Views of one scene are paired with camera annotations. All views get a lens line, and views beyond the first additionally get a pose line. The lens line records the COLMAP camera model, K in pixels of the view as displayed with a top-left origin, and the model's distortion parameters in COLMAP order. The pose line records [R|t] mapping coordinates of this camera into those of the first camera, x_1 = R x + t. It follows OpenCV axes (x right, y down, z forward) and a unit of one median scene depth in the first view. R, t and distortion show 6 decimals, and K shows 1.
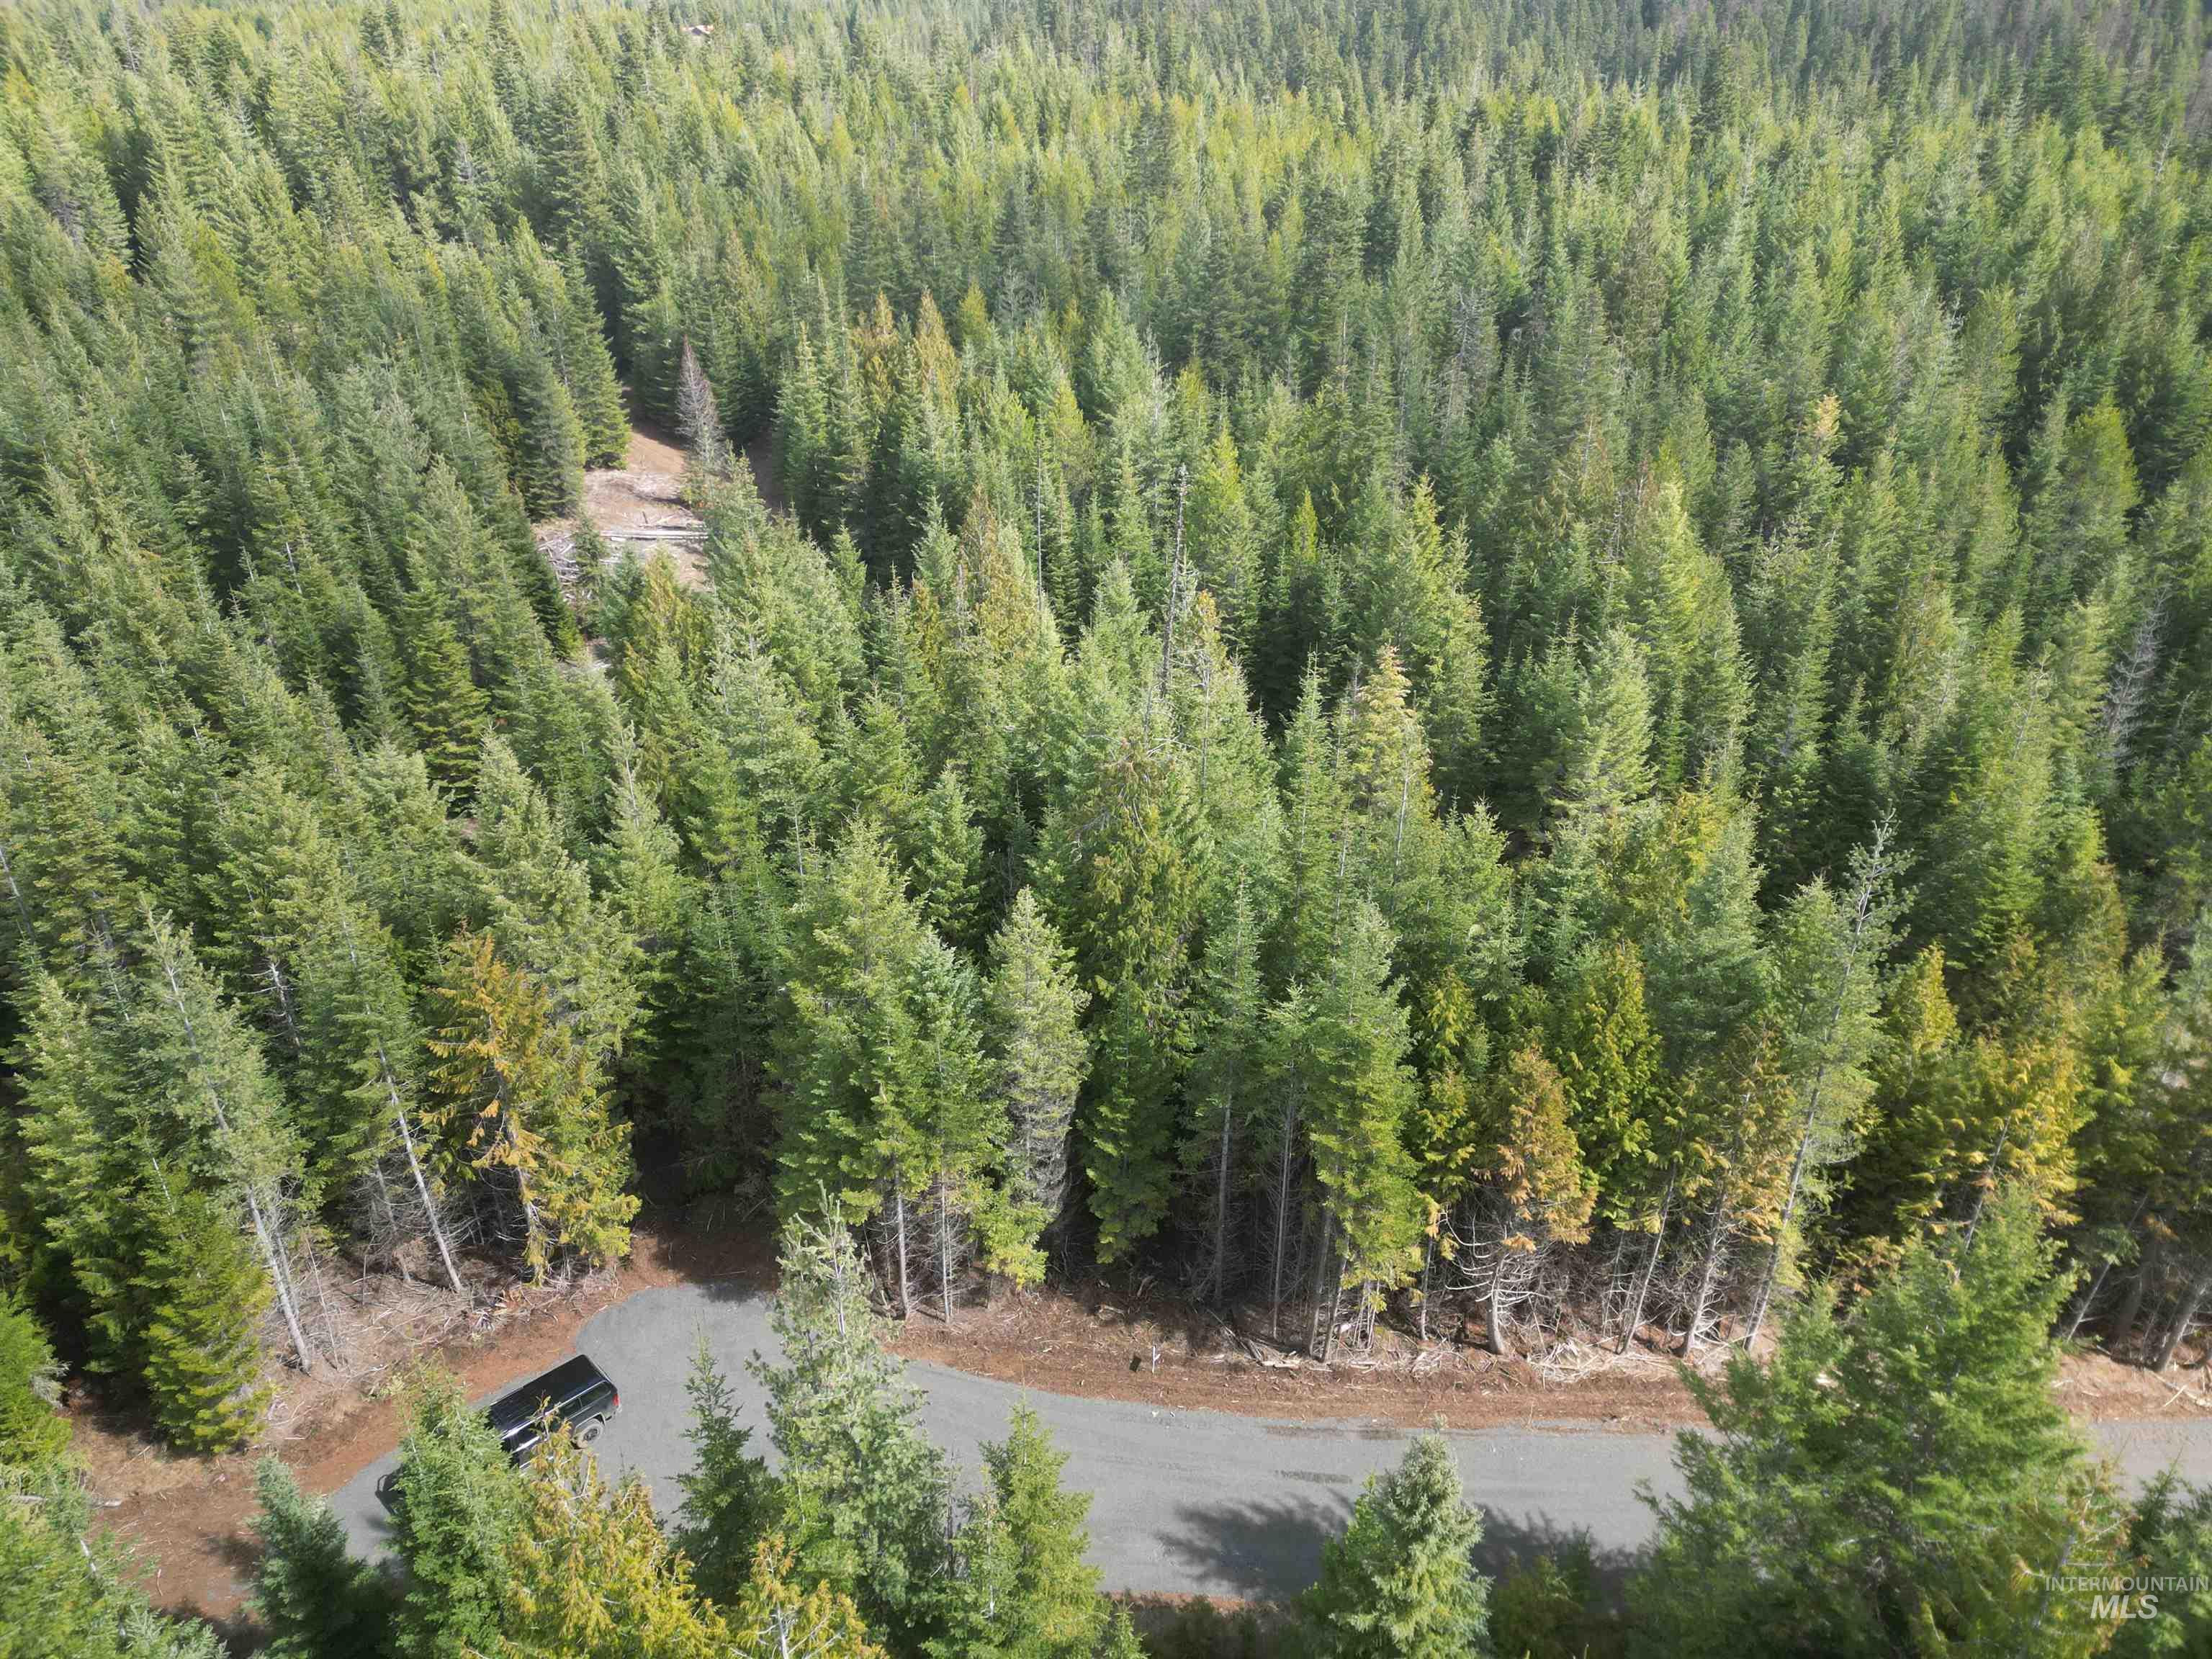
lens RADIAL K [[1534.8, 0, 1090.4], [0, 1534.8, 841.3], [0, 0, 1]] dist [0.067490, -0.052513]
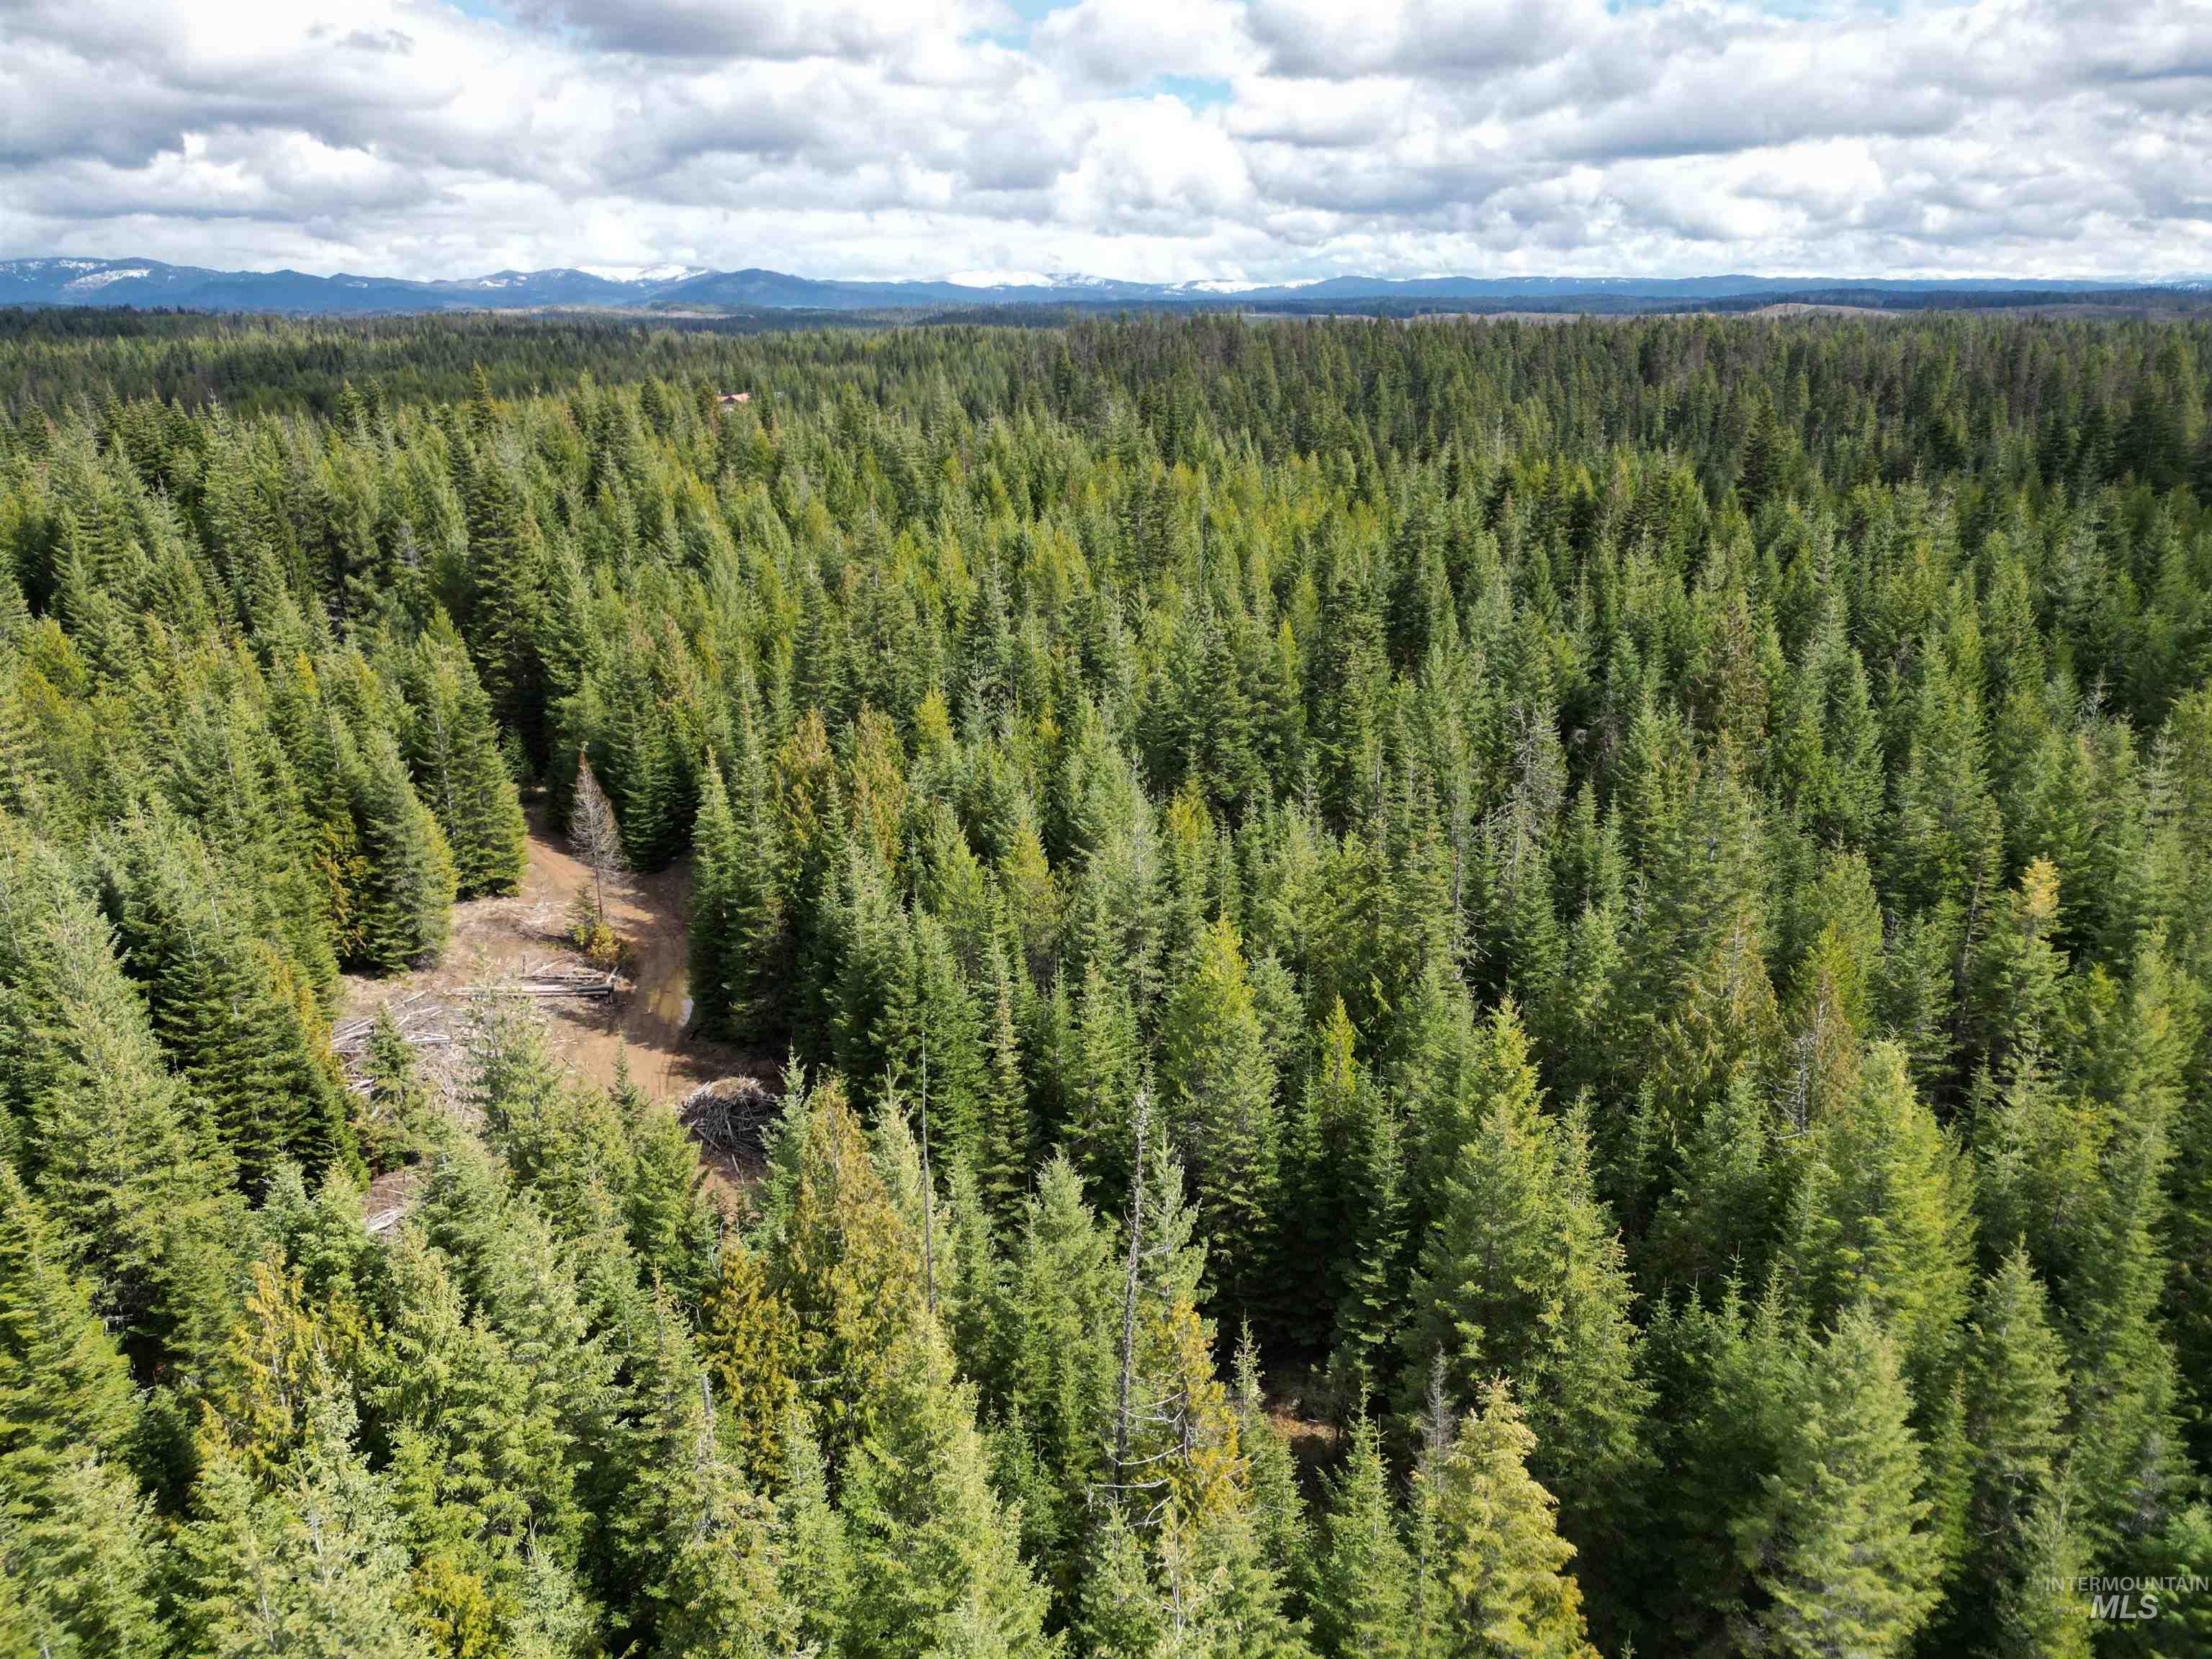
lens RADIAL K [[1534.8, 0, 1093.5], [0, 1534.8, 841.4], [0, 0, 1]] dist [0.067490, -0.052513]
pose [[0.999817, -0.009297, -0.016696, 0.026122], [0.005870, 0.980852, -0.194666, -0.109981], [0.018186, 0.194533, 0.980727, 0.188919]]
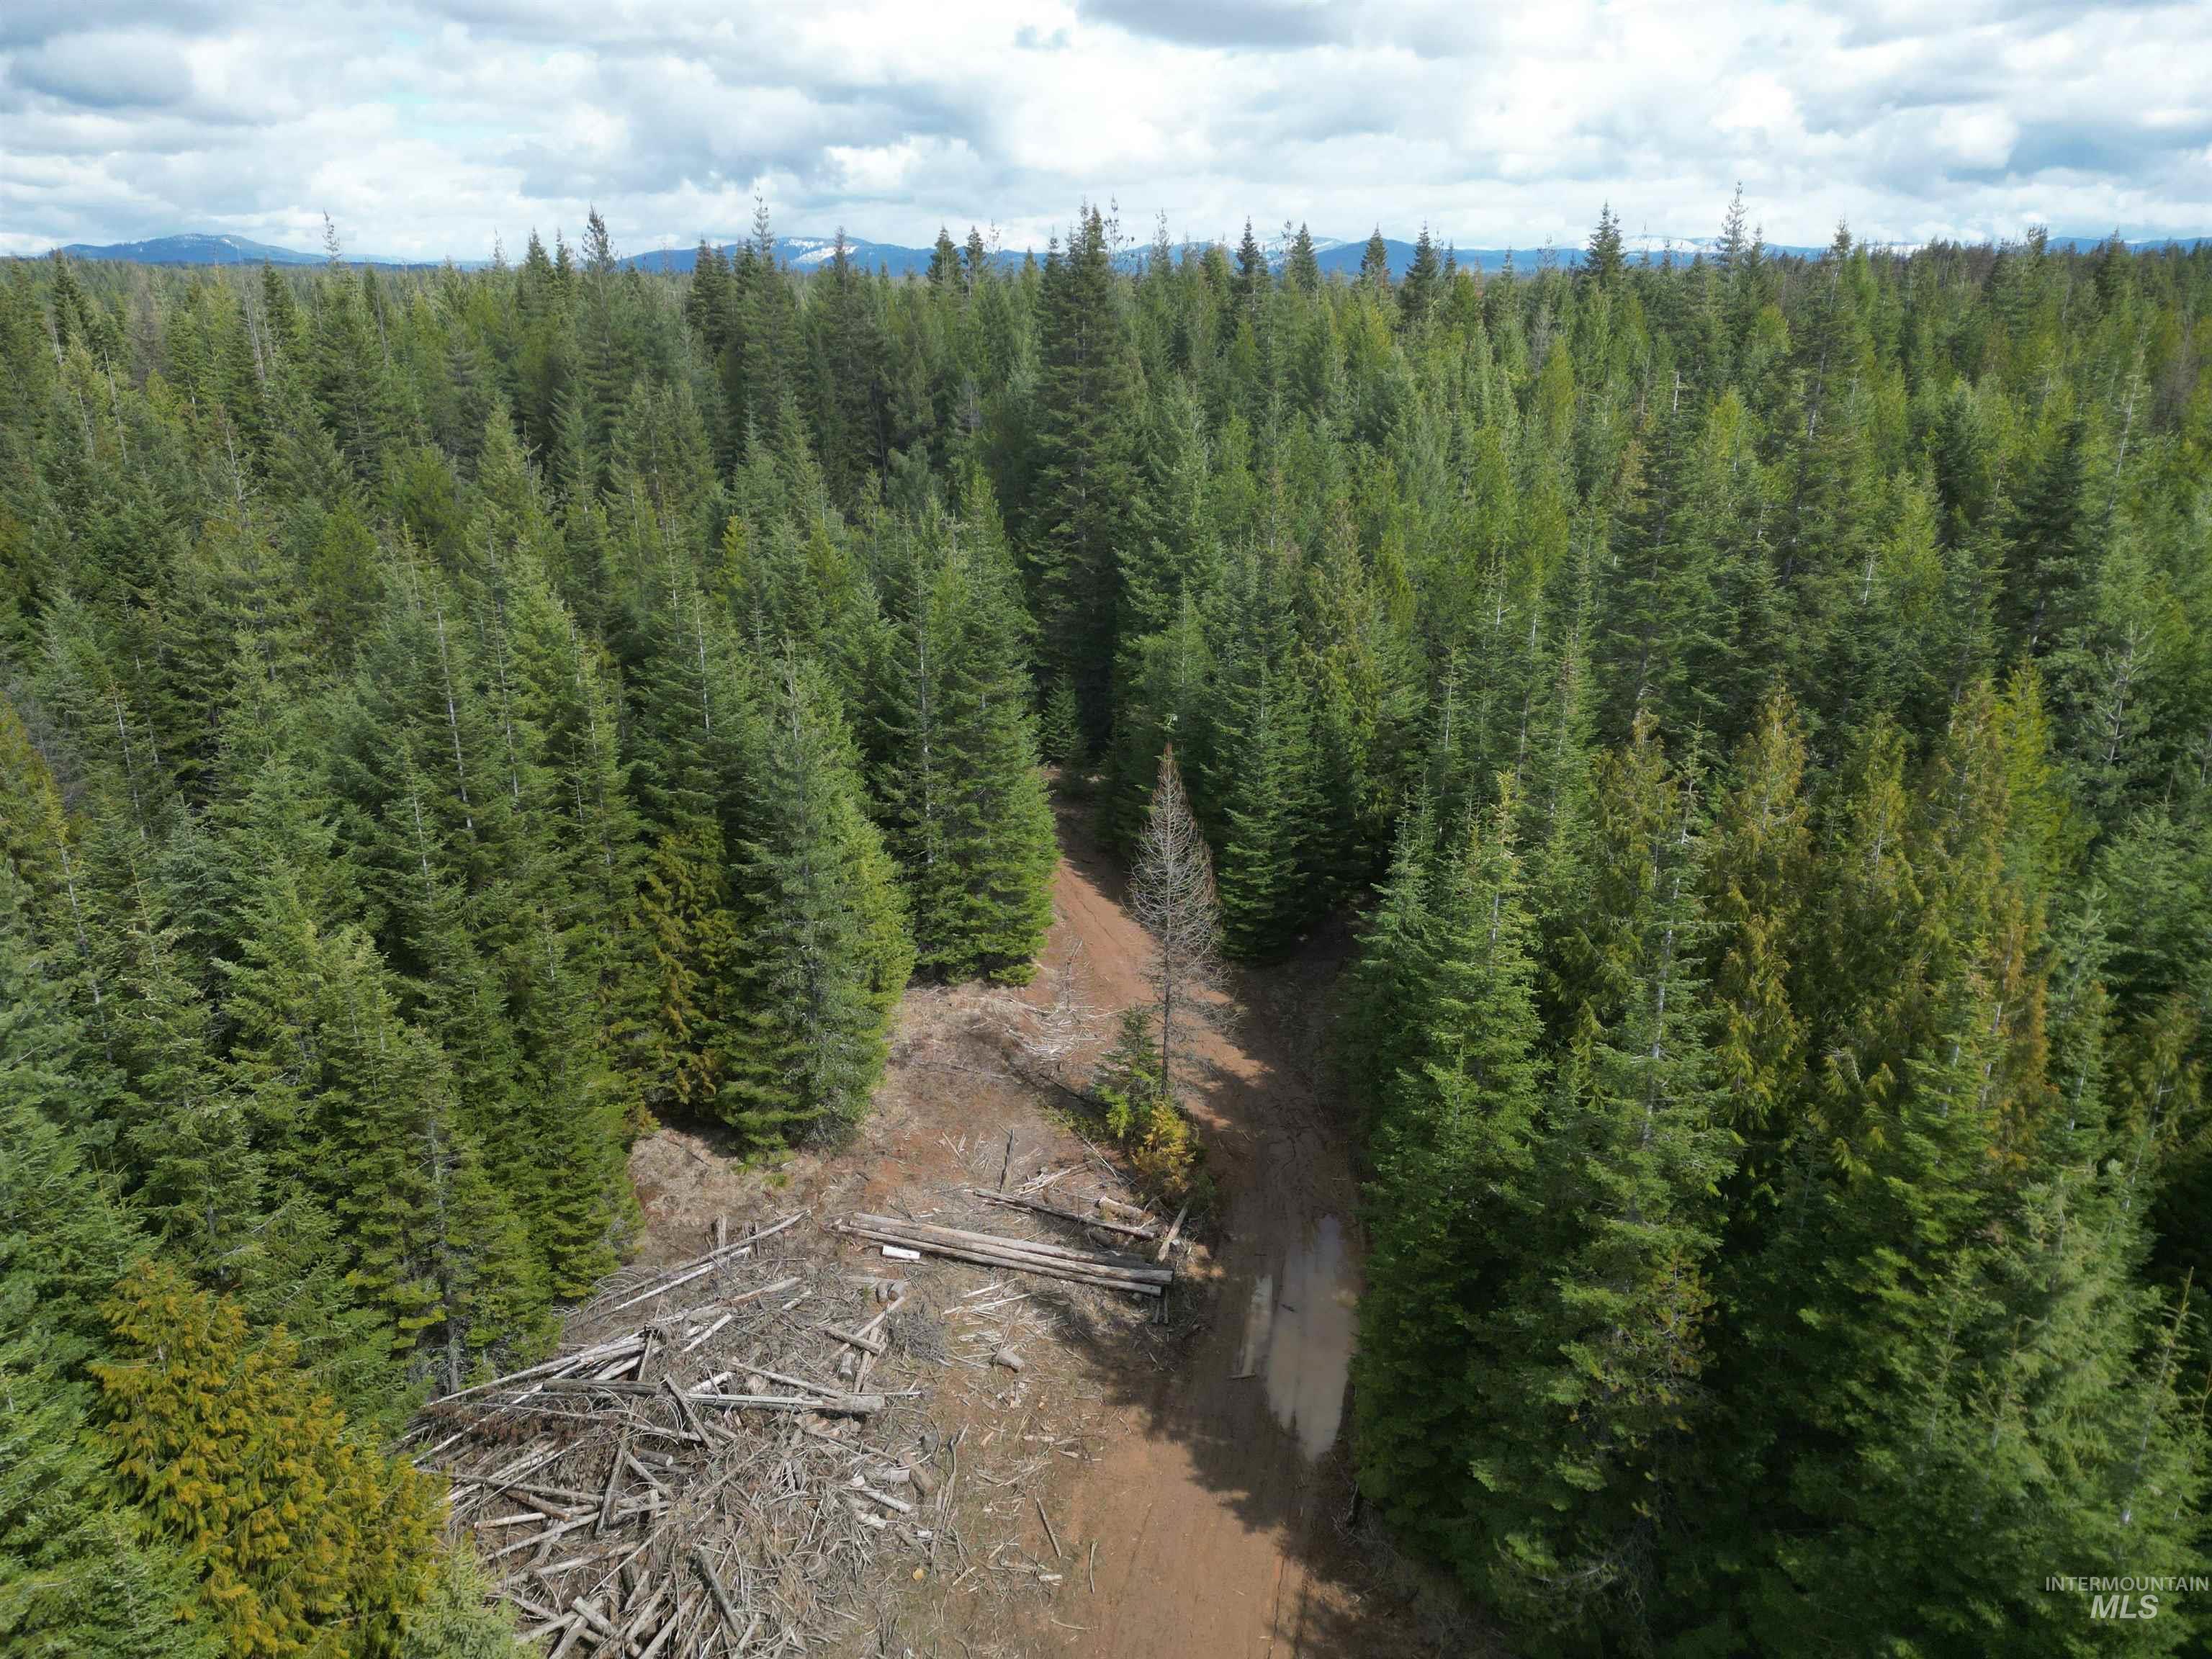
lens RADIAL K [[1534.8, 0, 1121.0], [0, 1534.8, 837.2], [0, 0, 1]] dist [0.067490, -0.052513]
pose [[0.932780, 0.114762, -0.341688, -0.130957], [-0.175521, 0.972593, -0.152496, -0.230171], [0.314822, 0.202218, 0.927359, 0.611162]]
